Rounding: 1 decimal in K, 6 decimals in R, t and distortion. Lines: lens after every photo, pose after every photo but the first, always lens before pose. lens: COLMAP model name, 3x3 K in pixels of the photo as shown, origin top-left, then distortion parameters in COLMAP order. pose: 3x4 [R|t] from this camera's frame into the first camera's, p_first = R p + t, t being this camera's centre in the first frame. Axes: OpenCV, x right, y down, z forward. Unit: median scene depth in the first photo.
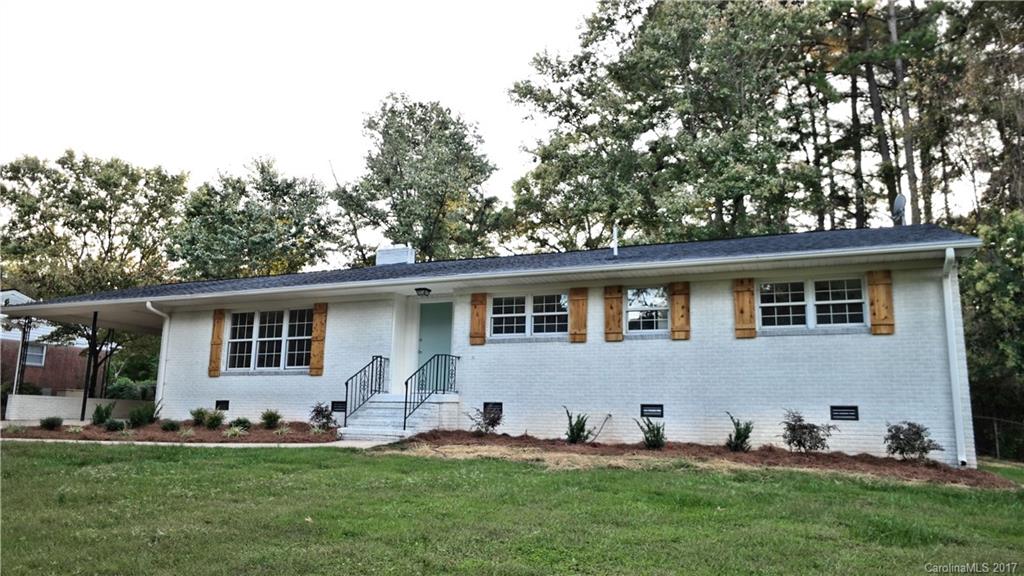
lens RADIAL K [[714.8, 0, 512.0], [0, 714.8, 288.0], [0, 0, 1]] dist [-0.007400, 0.010141]
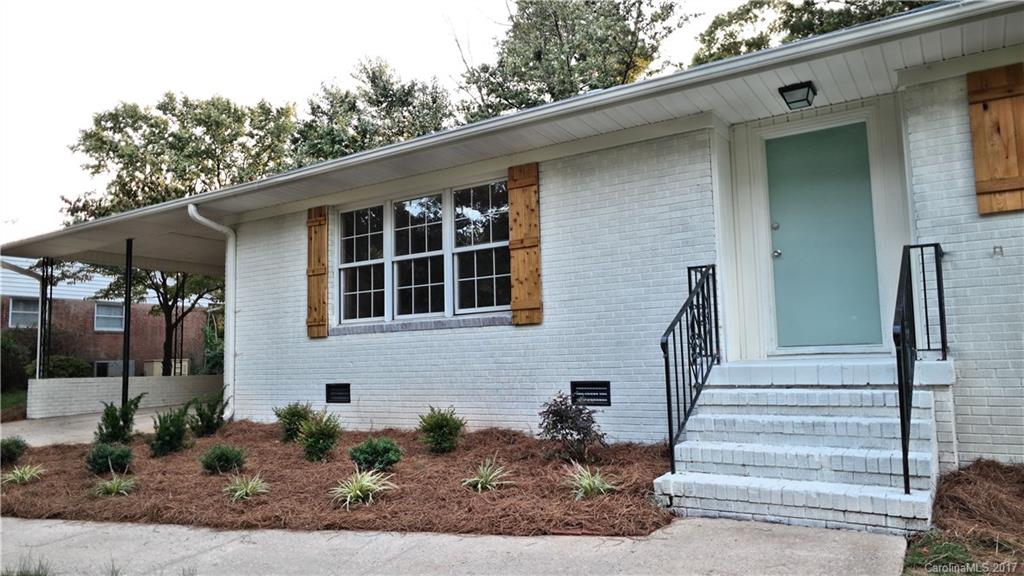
lens RADIAL K [[714.8, 0, 512.0], [0, 714.8, 288.0], [0, 0, 1]] dist [-0.007400, 0.010141]
pose [[0.984868, -0.060339, -0.162462, -0.194881], [0.072985, 0.994656, 0.073028, 0.061220], [0.157187, -0.083781, 0.984009, 0.520011]]
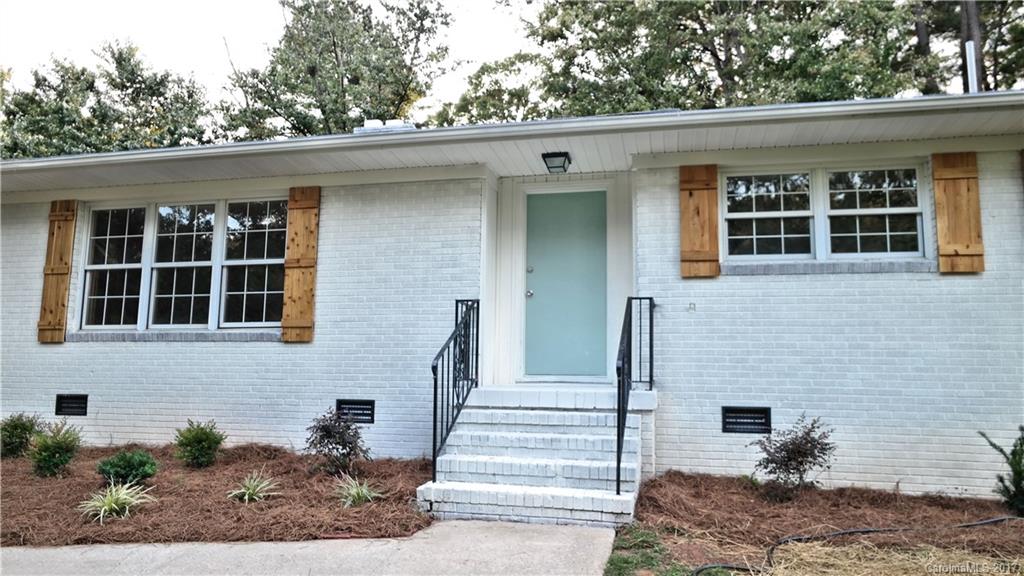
lens RADIAL K [[714.8, 0, 512.0], [0, 714.8, 288.0], [0, 0, 1]] dist [-0.007400, 0.010141]
pose [[0.983050, 0.019943, 0.182248, -0.207173], [-0.029173, 0.998416, 0.048110, 0.056884], [-0.180999, -0.052612, 0.982075, 0.489326]]
